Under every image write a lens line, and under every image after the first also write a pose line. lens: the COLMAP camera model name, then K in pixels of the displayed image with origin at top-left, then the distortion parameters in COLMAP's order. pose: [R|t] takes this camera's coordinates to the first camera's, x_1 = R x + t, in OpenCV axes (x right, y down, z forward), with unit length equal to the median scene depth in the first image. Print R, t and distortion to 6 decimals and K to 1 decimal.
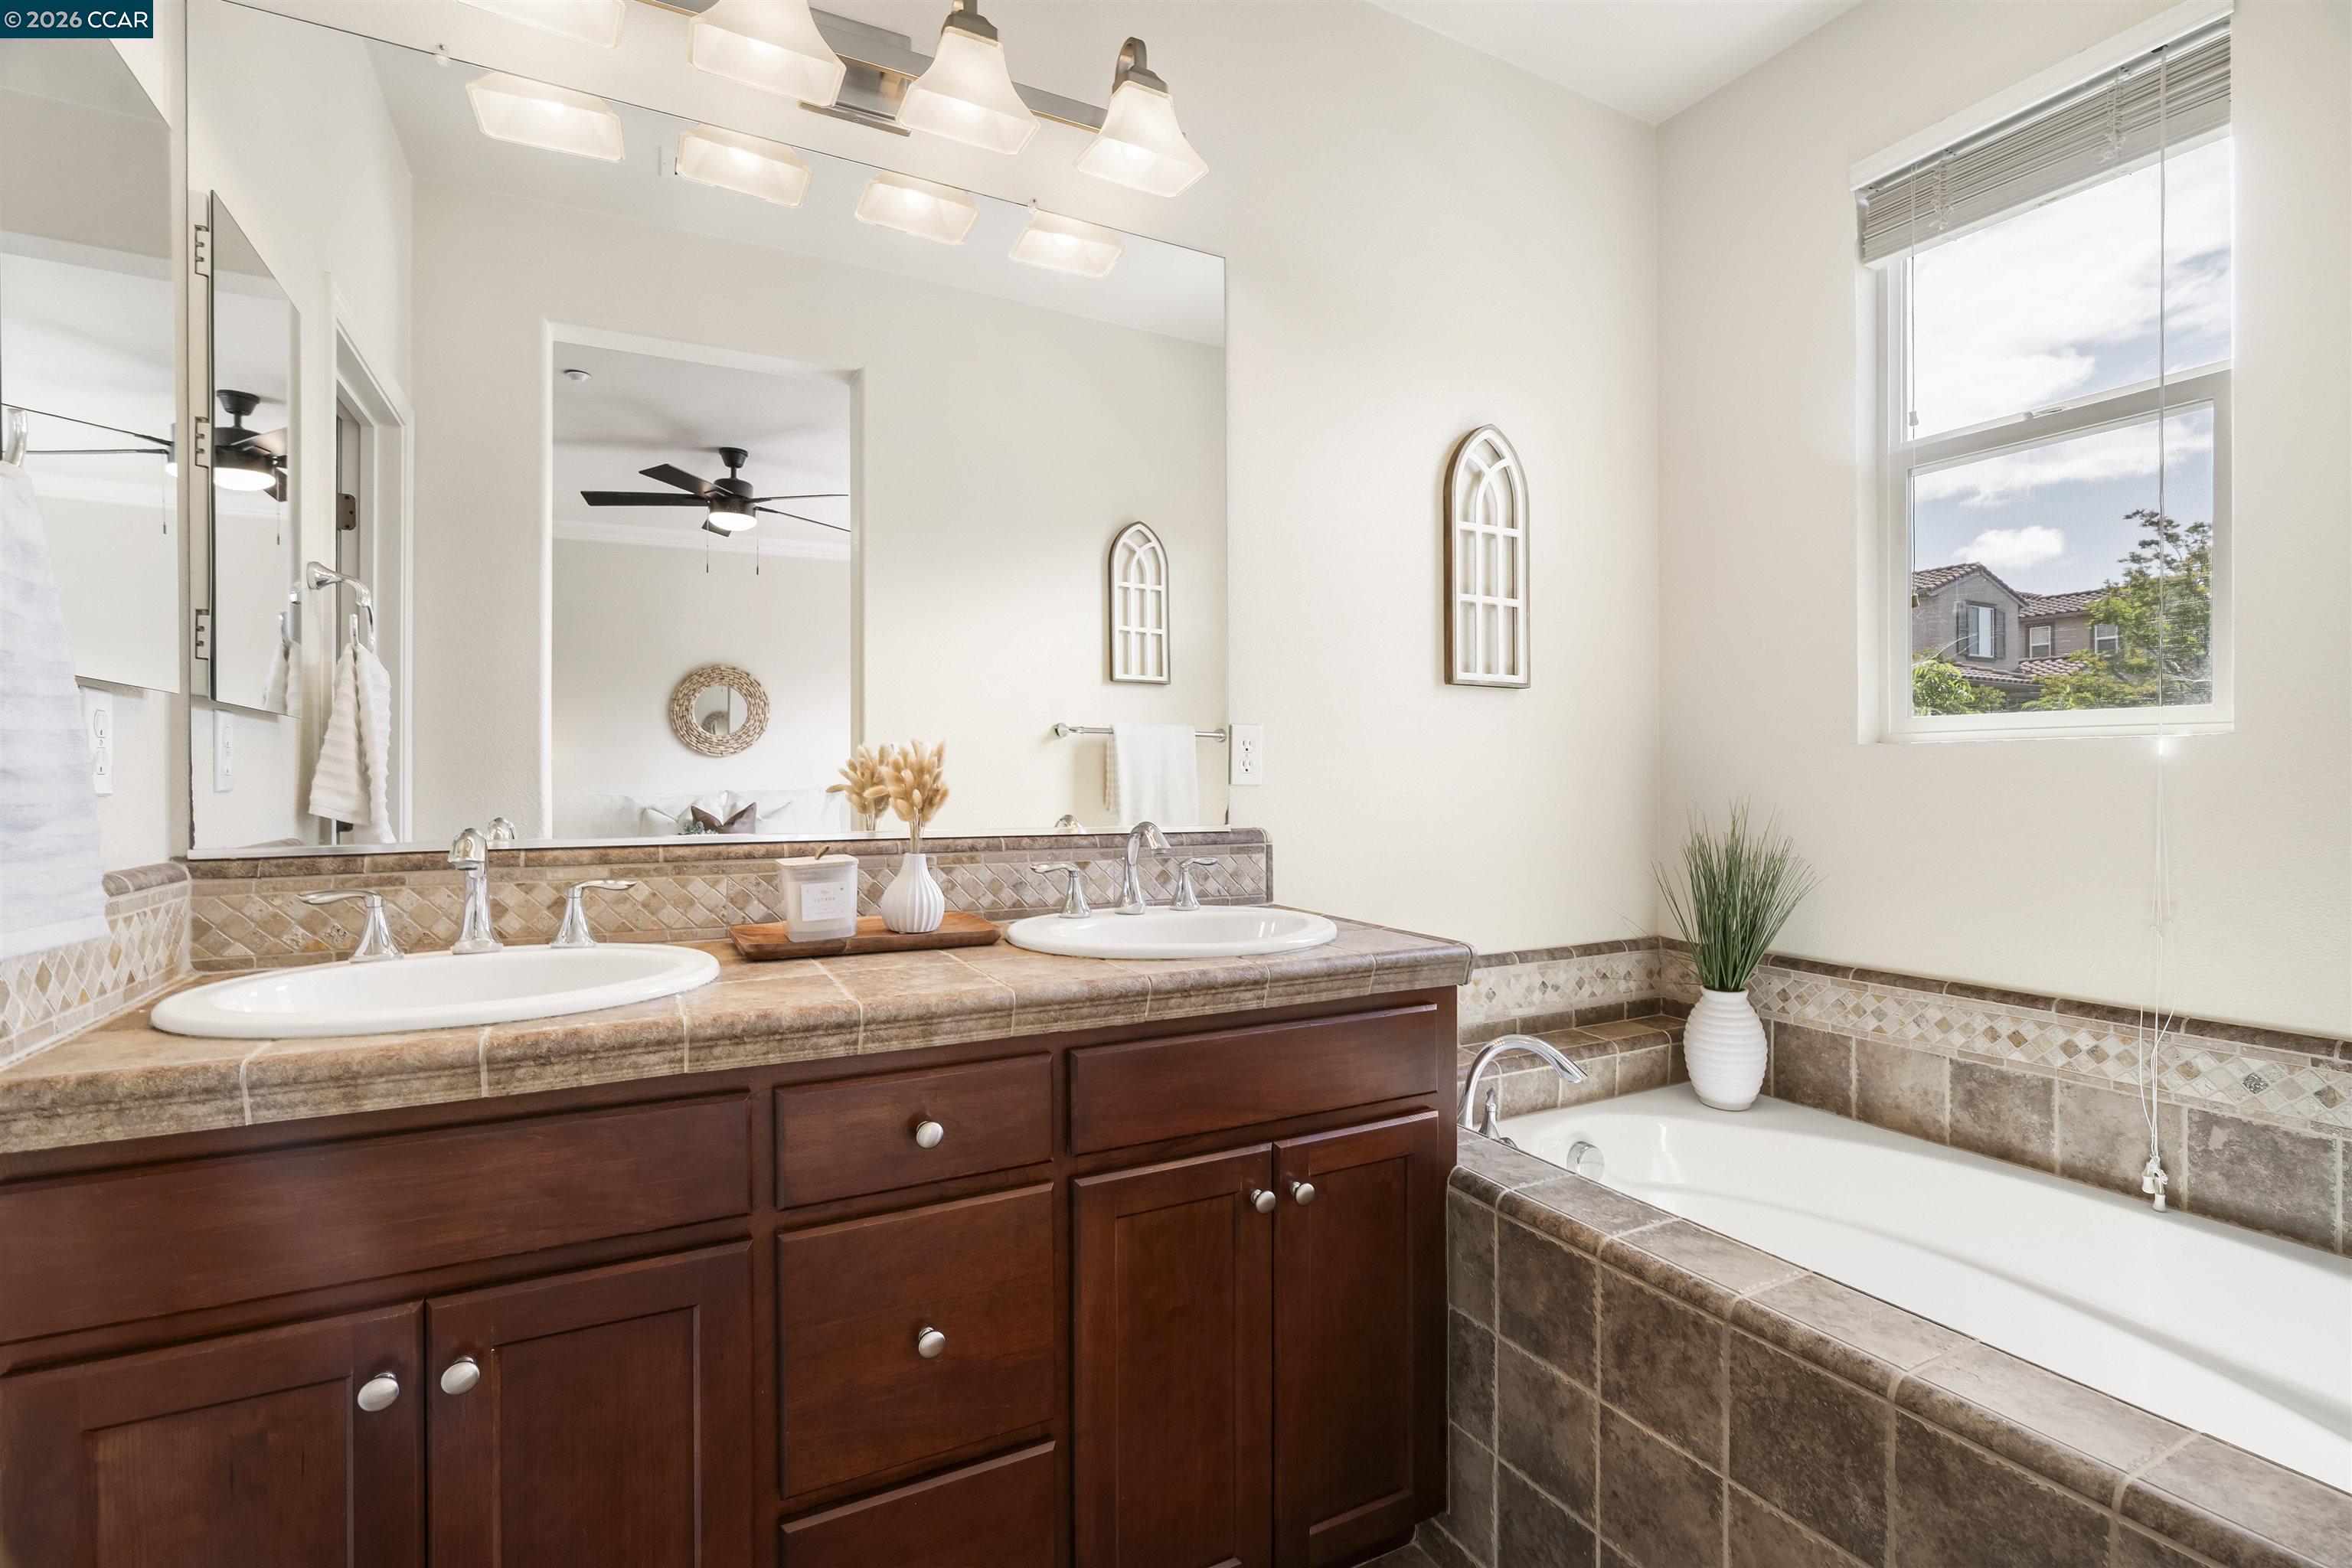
lens RADIAL K [[1071.2, 0, 1174.9], [0, 1071.2, 794.3], [0, 0, 1]] dist [-0.004541, 0.001470]
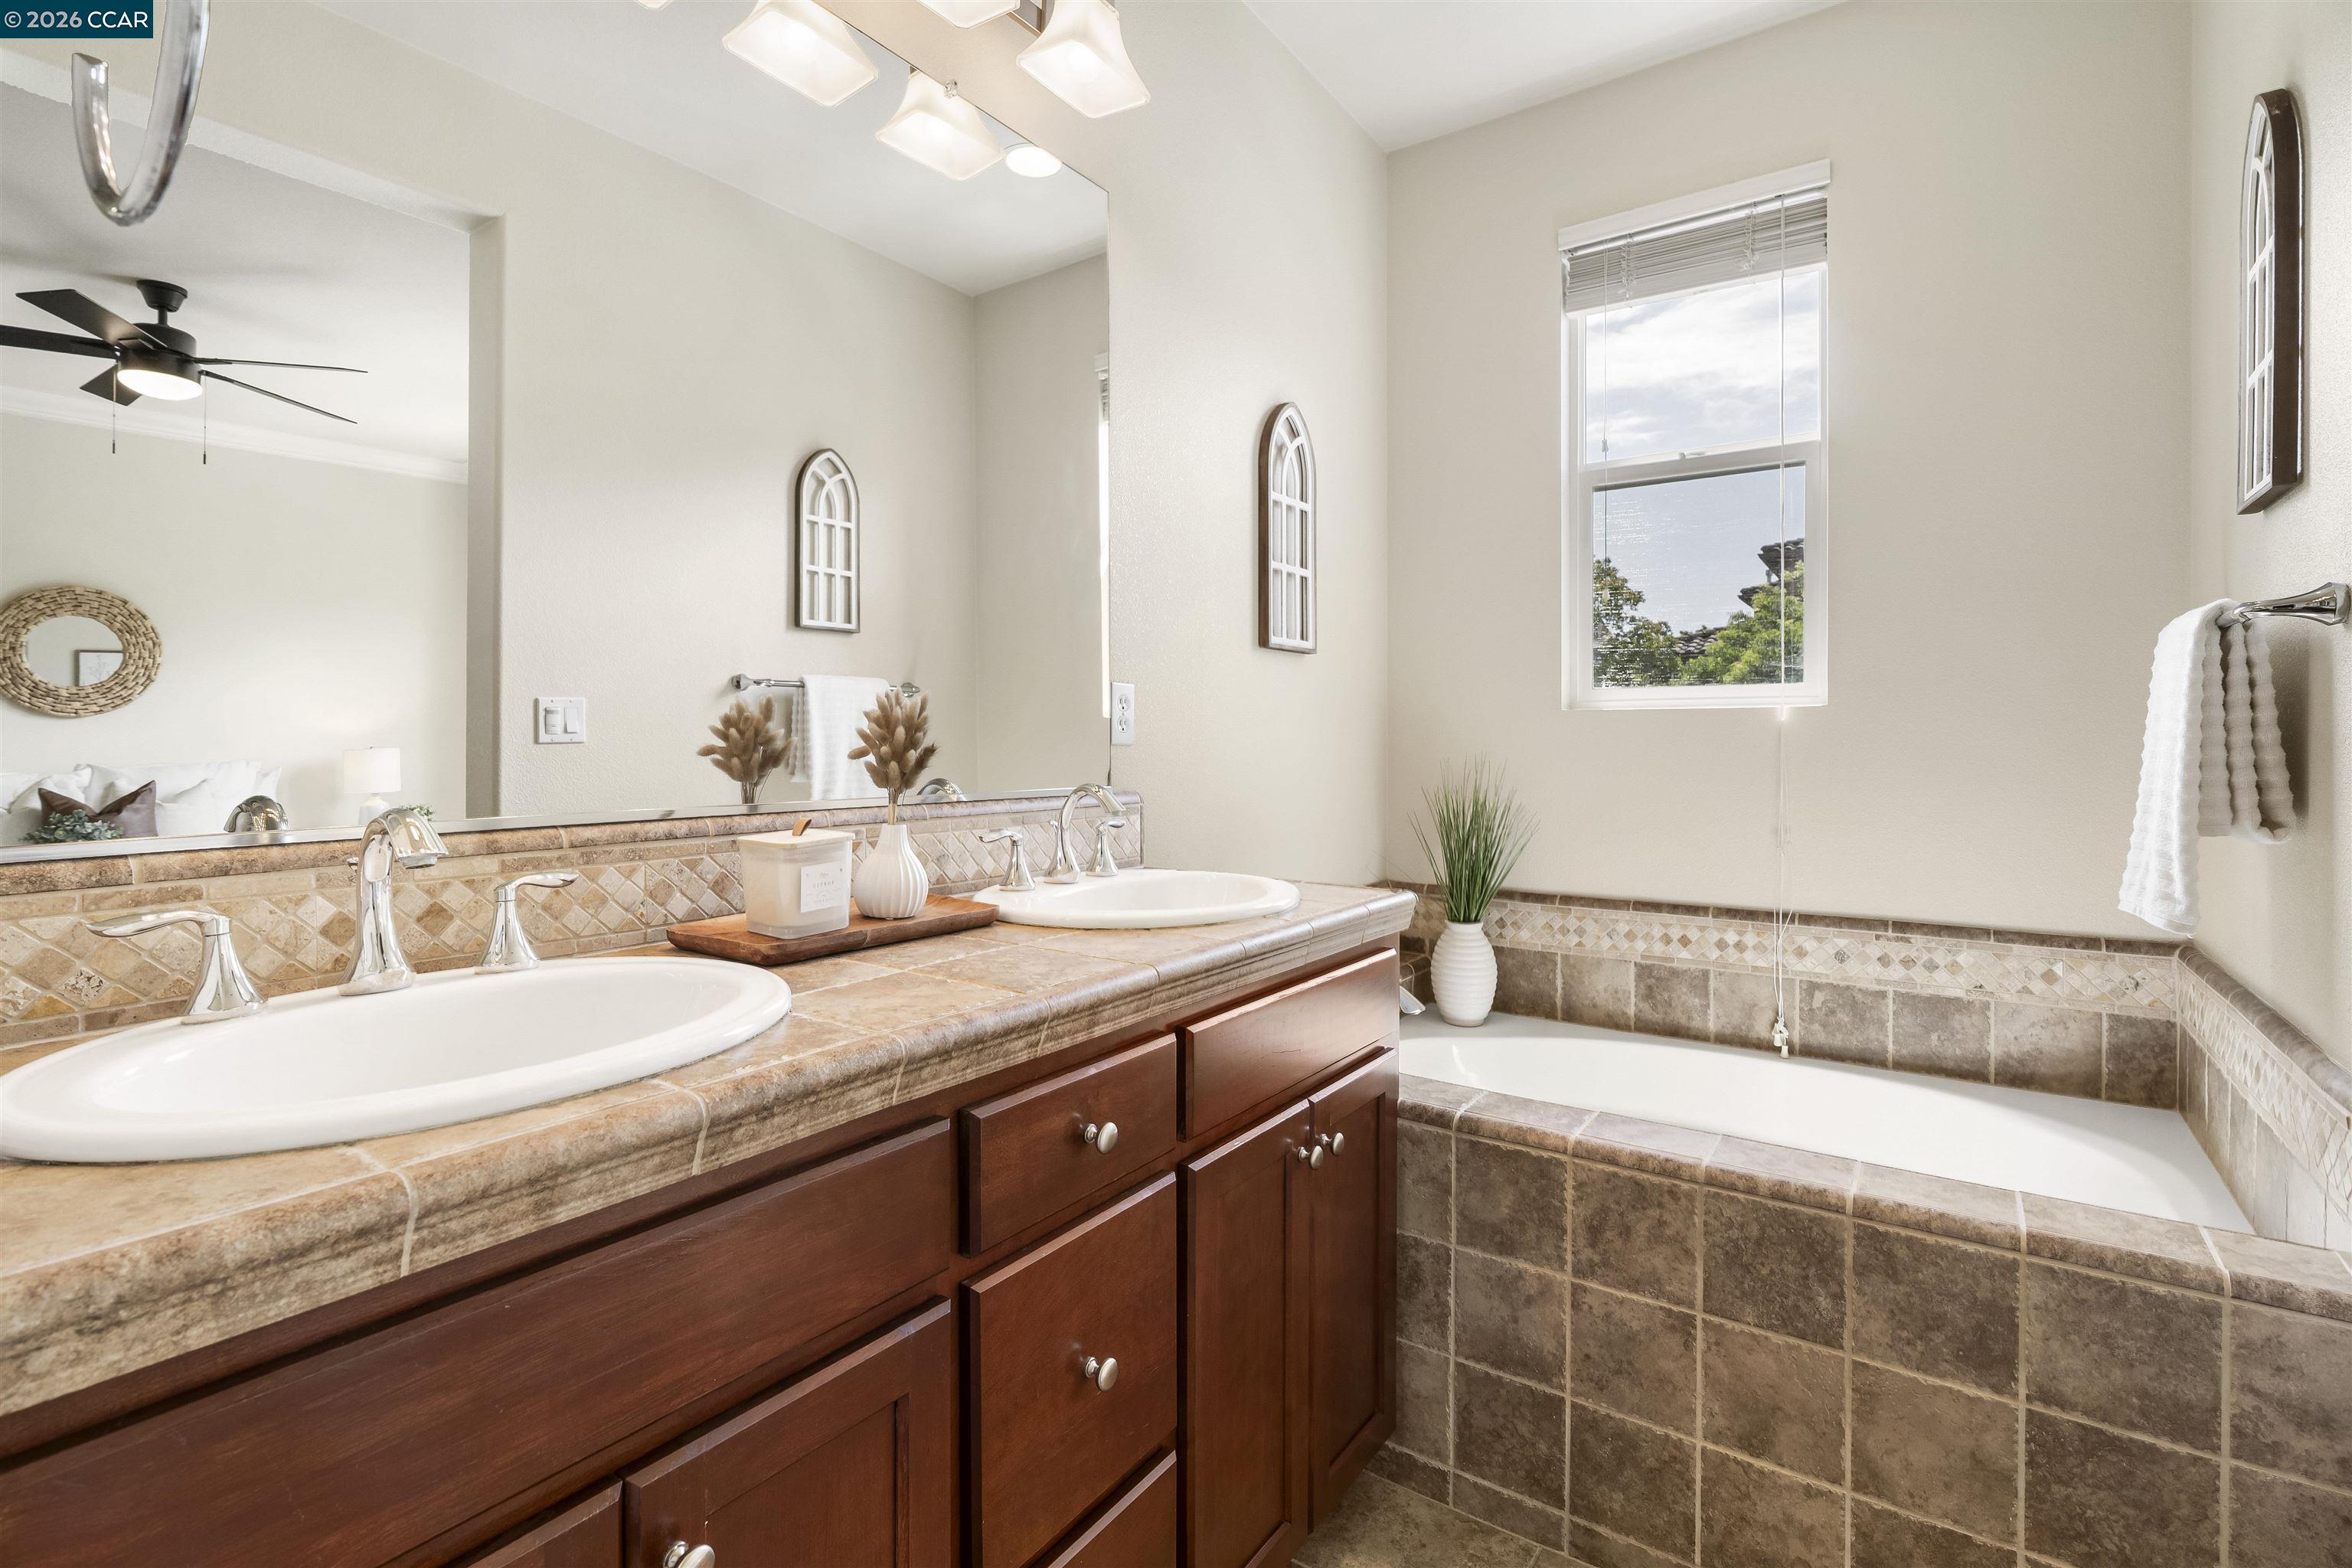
lens RADIAL K [[1112.1, 0, 1161.6], [0, 1112.1, 763.1], [0, 0, 1]] dist [-0.000601, -0.000020]
pose [[0.887985, -0.009375, 0.459777, -0.476413], [0.006985, 0.999952, 0.006898, 0.002012], [-0.459819, -0.002914, 0.888008, 0.129082]]
